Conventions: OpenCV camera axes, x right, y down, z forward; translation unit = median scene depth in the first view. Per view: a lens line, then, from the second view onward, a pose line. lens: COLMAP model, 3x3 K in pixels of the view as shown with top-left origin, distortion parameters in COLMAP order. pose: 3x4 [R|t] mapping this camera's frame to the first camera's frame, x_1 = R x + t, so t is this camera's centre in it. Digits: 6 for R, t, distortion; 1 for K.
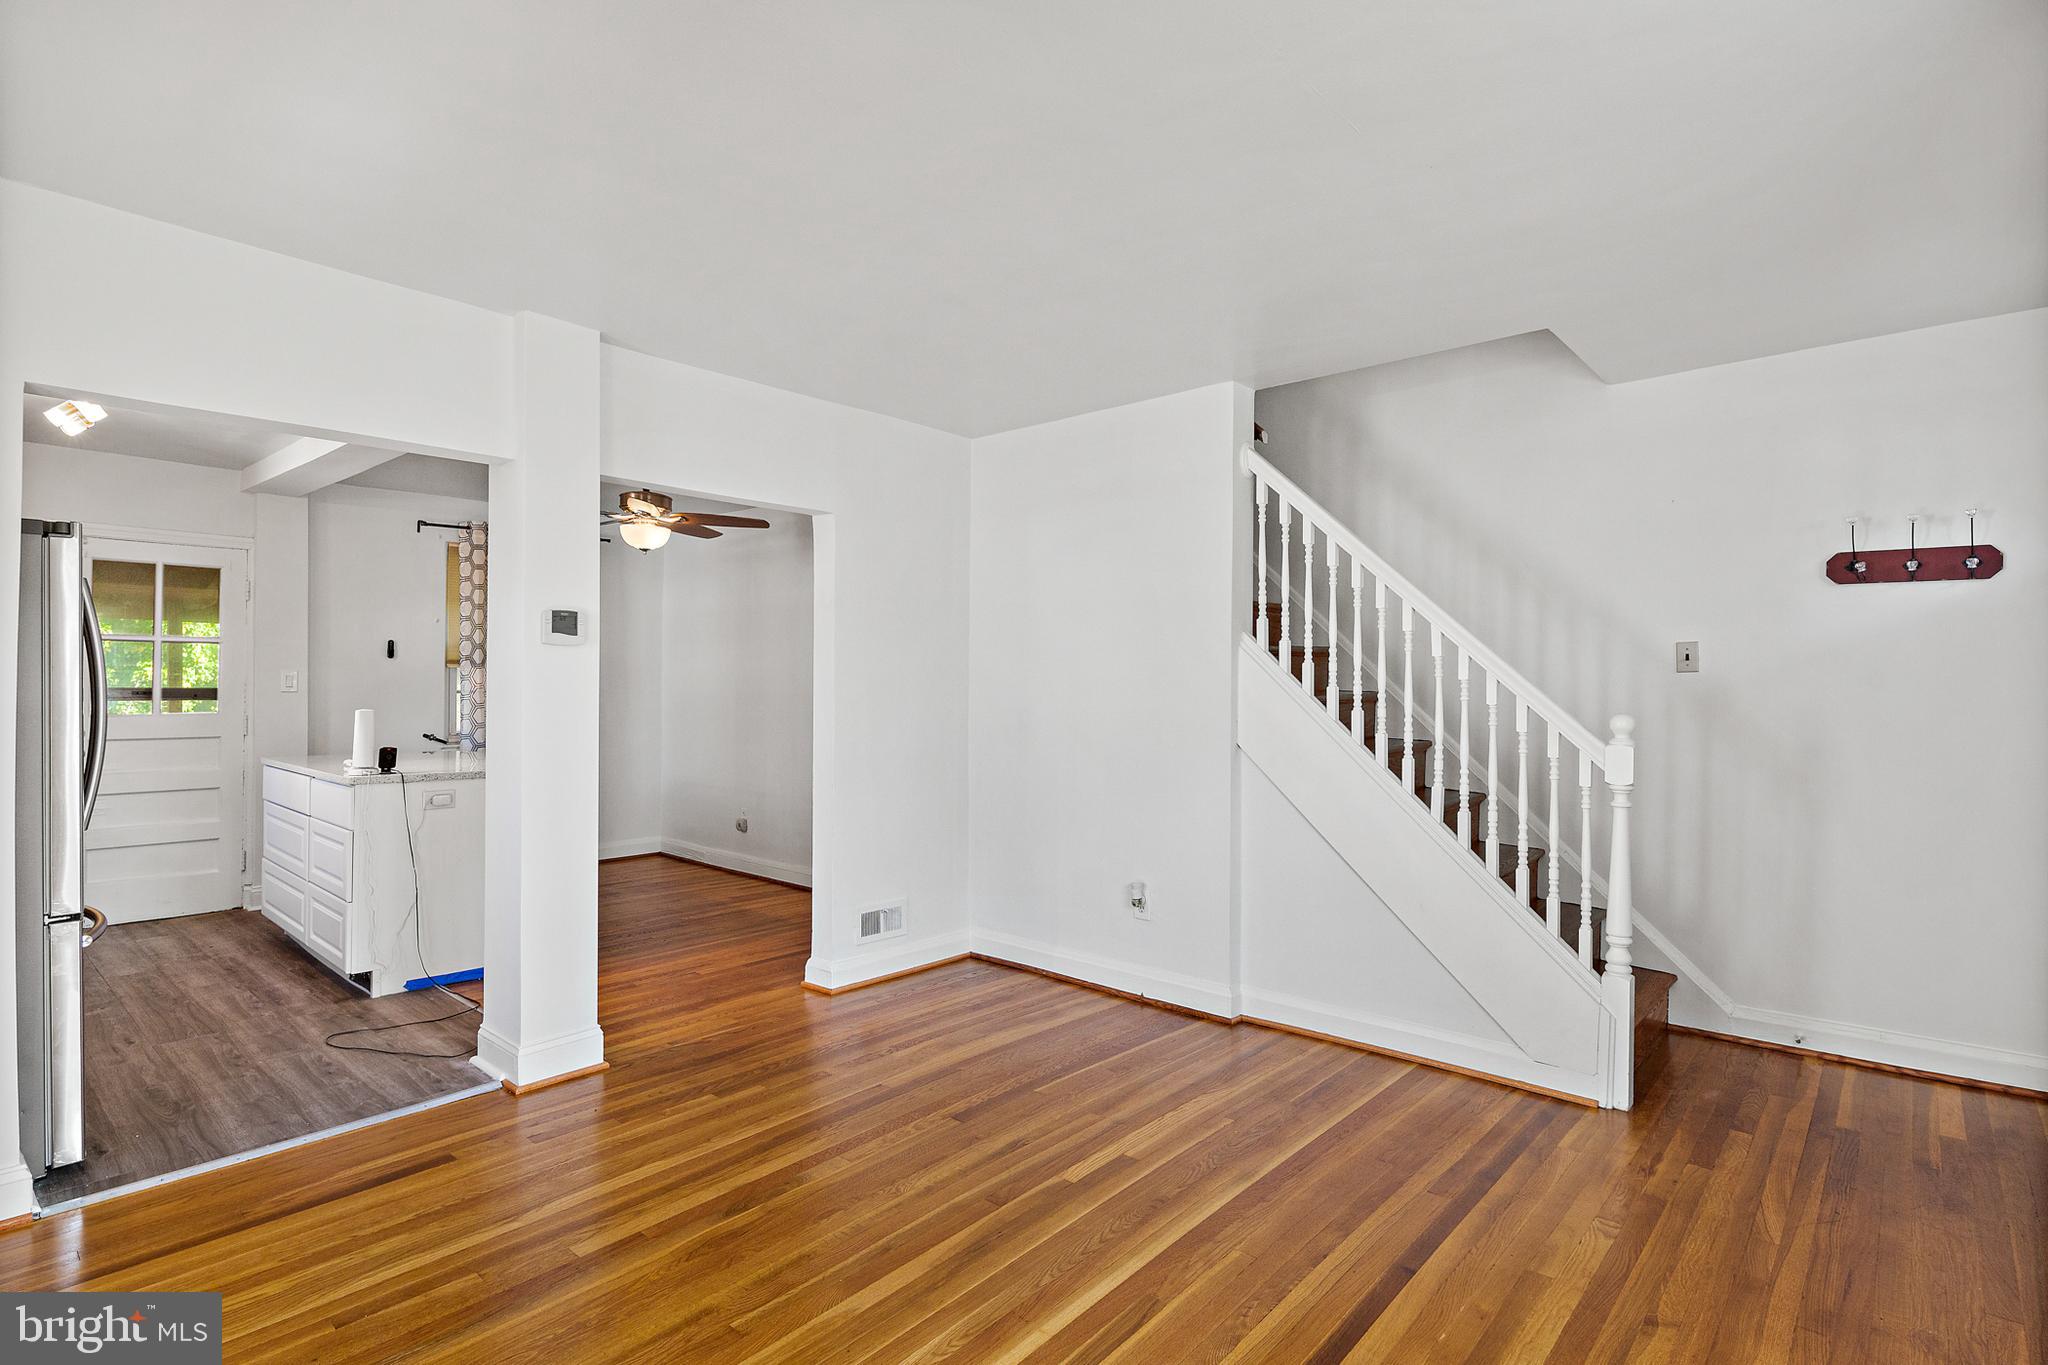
lens RADIAL K [[1000.8, 0, 1022.6], [0, 1000.8, 692.2], [0, 0, 1]] dist [0.000699, -0.000004]
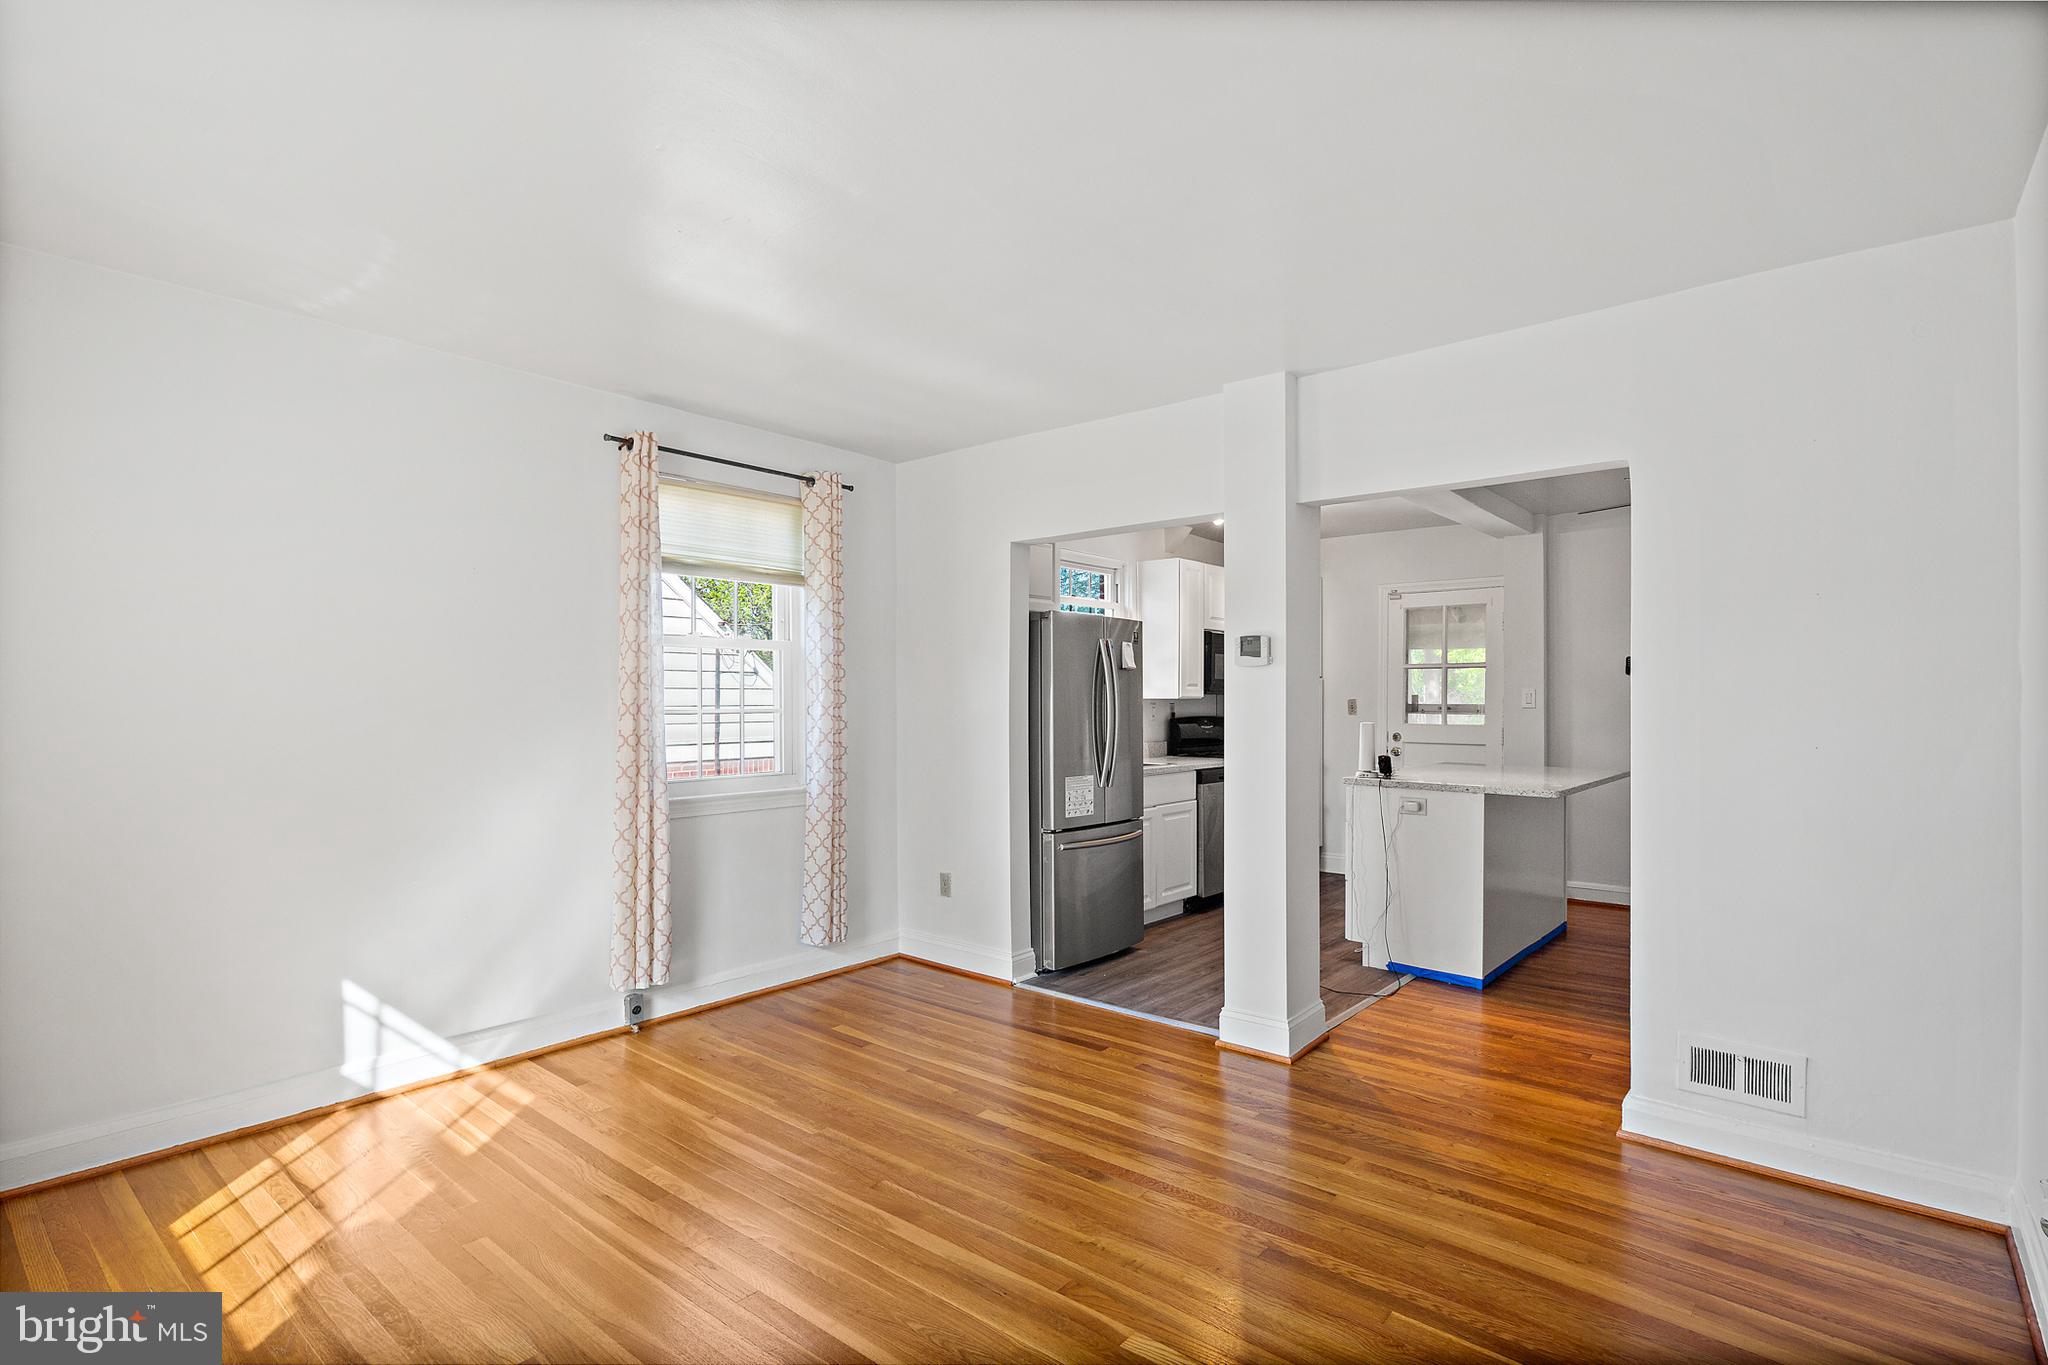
lens RADIAL K [[985.8, 0, 1014.3], [0, 985.8, 701.3], [0, 0, 1]] dist [0.002061, 0.000192]
pose [[0.025076, -0.001487, -0.999684, 0.642782], [-0.007757, 0.999968, -0.001682, -0.002618], [0.999655, 0.007797, 0.025064, 0.711827]]
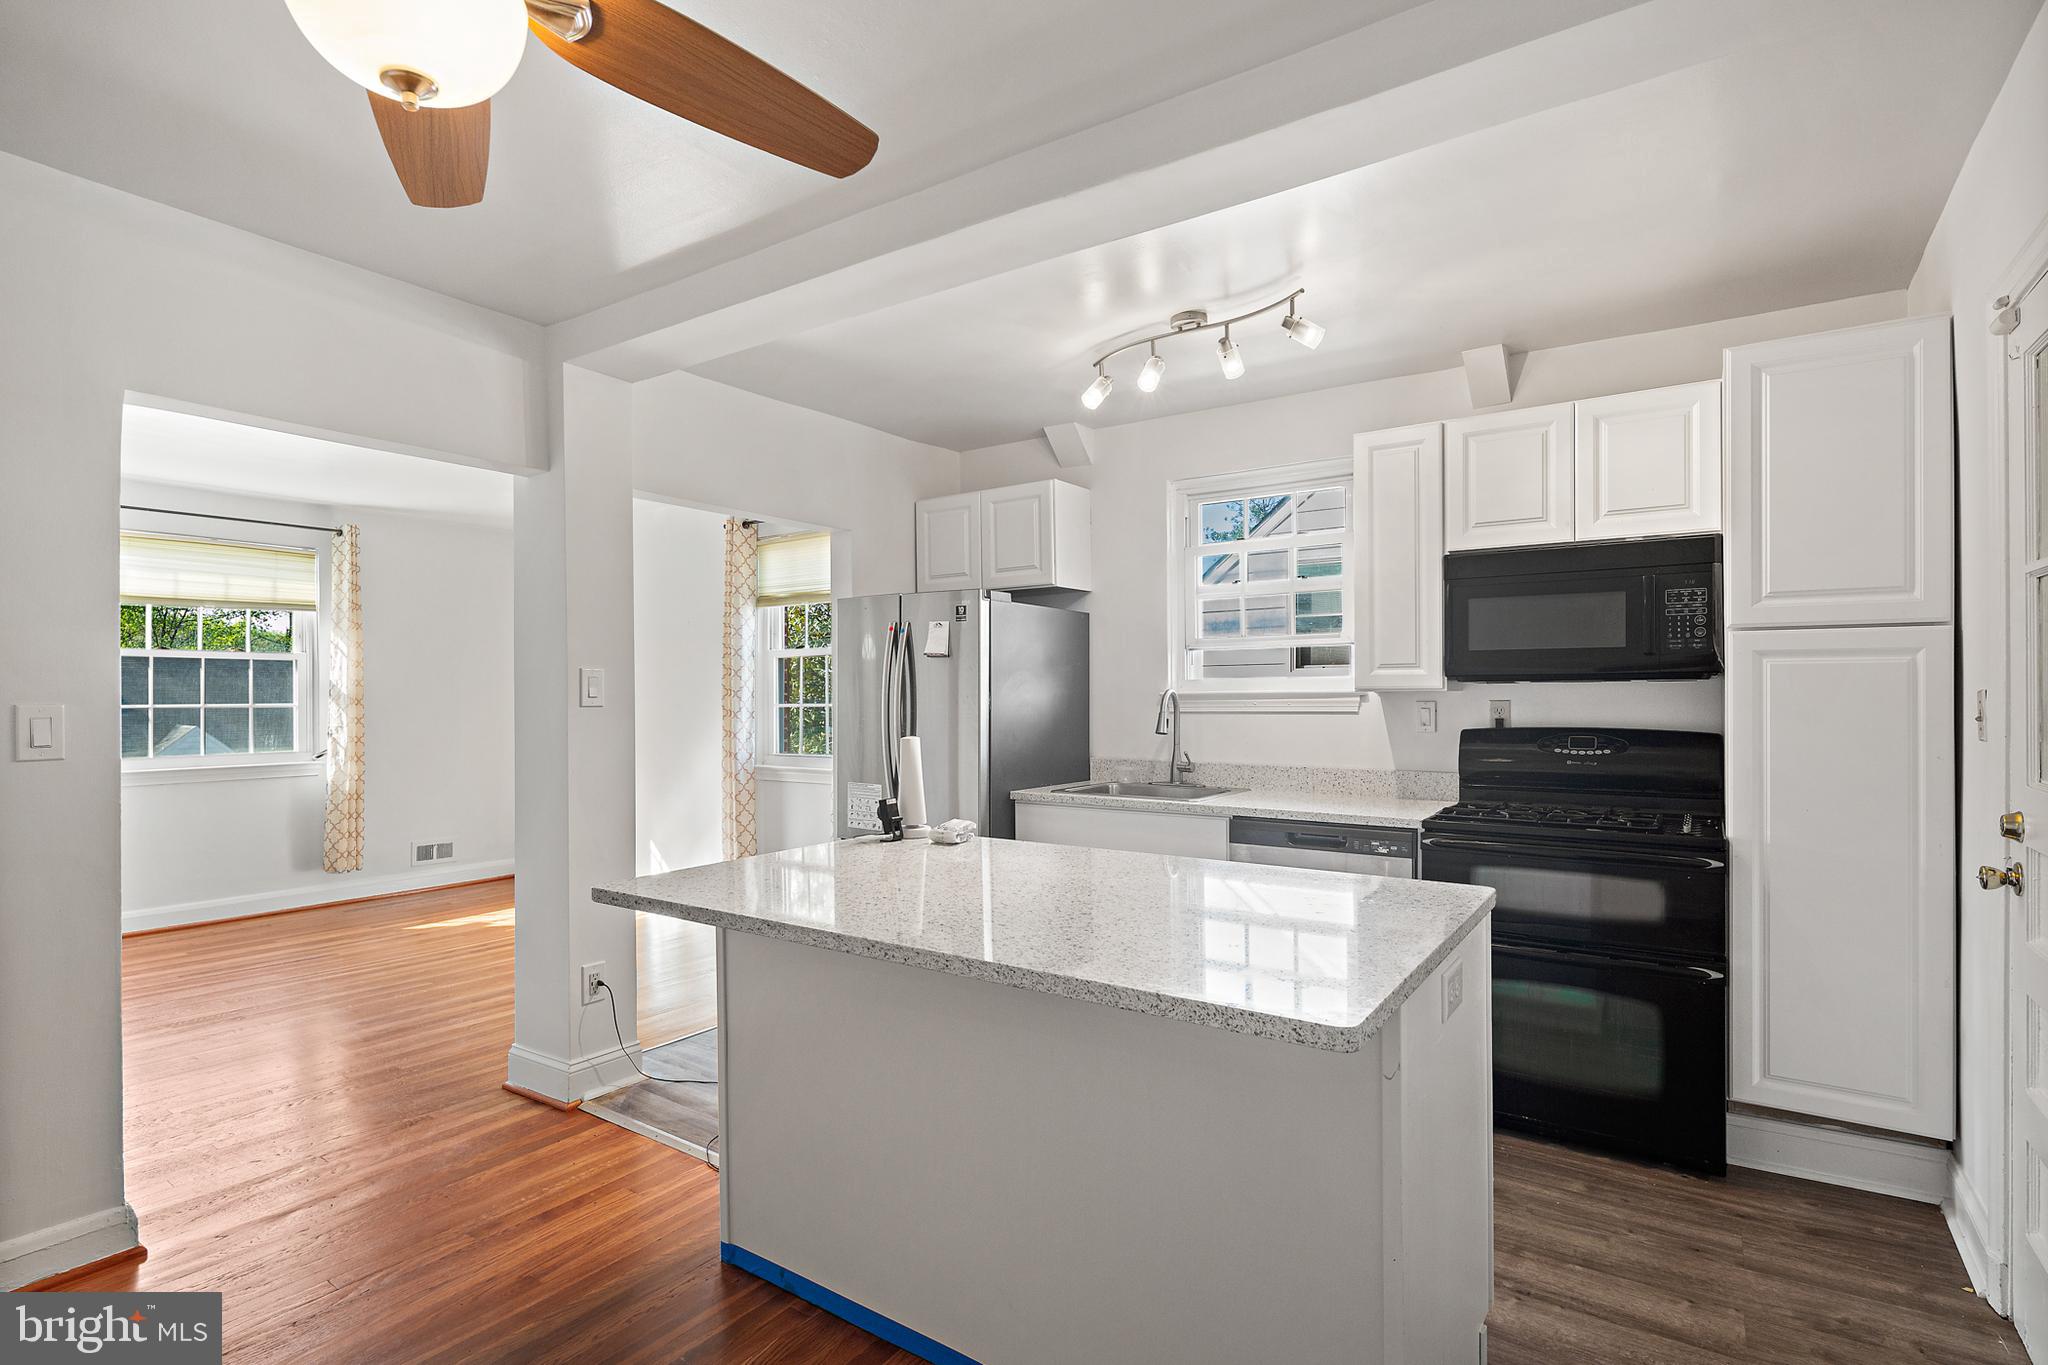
lens RADIAL K [[1000.8, 0, 1022.6], [0, 1000.8, 692.2], [0, 0, 1]] dist [0.000699, -0.000004]
pose [[-0.992213, 0.001622, -0.124540, -0.831789], [0.000920, 0.999983, 0.005695, -0.020296], [0.124548, 0.005536, -0.992198, 2.136067]]
